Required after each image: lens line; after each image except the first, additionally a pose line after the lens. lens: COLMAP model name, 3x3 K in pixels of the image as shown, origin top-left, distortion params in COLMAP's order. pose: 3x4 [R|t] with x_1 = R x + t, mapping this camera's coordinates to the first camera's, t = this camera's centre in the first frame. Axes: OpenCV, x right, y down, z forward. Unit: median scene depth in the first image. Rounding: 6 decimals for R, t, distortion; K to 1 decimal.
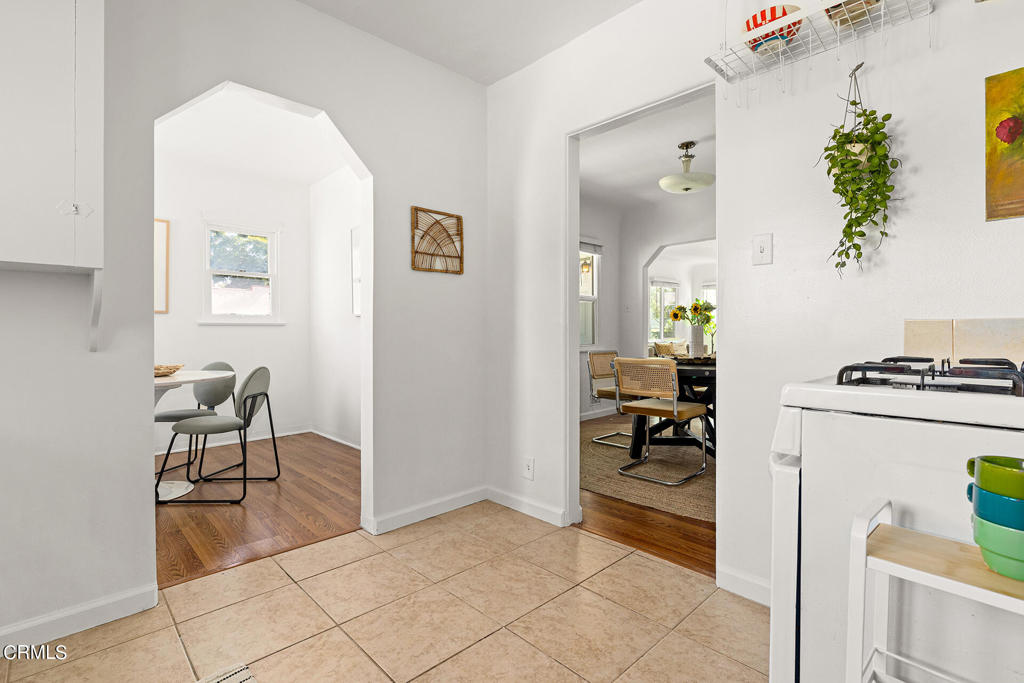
lens RADIAL K [[484.5, 0, 512.0], [0, 484.5, 341.5], [0, 0, 1]] dist [-0.001540, -0.000203]
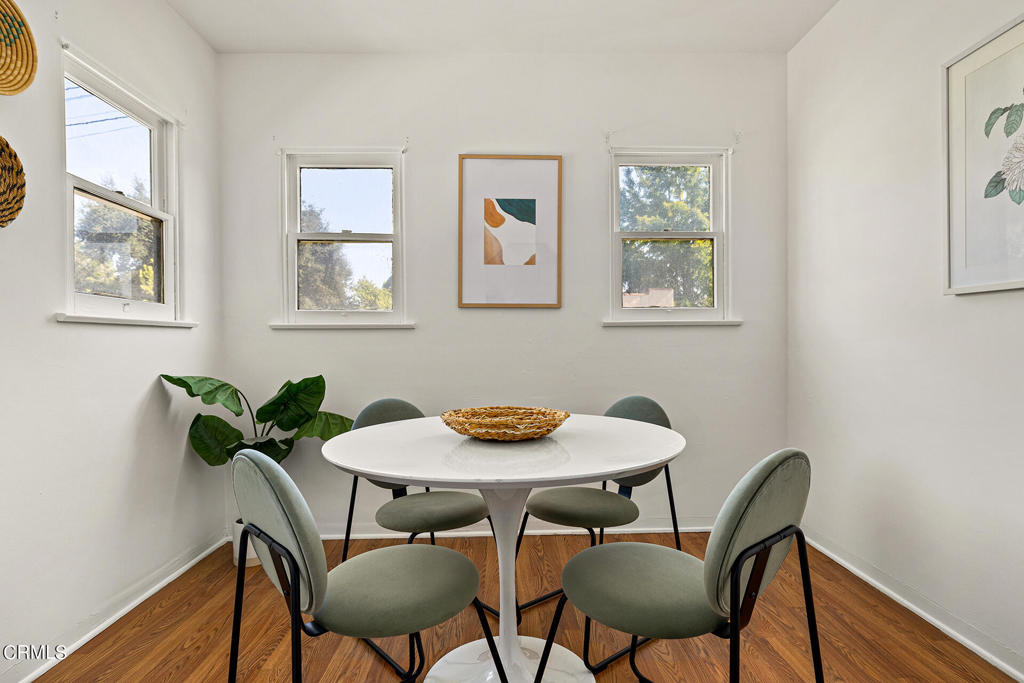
lens RADIAL K [[517.3, 0, 512.0], [0, 517.3, 341.5], [0, 0, 1]] dist [-0.000606, 0.000267]
pose [[0.735657, -0.003788, -0.677344, -0.333708], [-0.003574, 0.999949, -0.009474, -0.010341], [0.677345, 0.009391, 0.735606, 0.509999]]
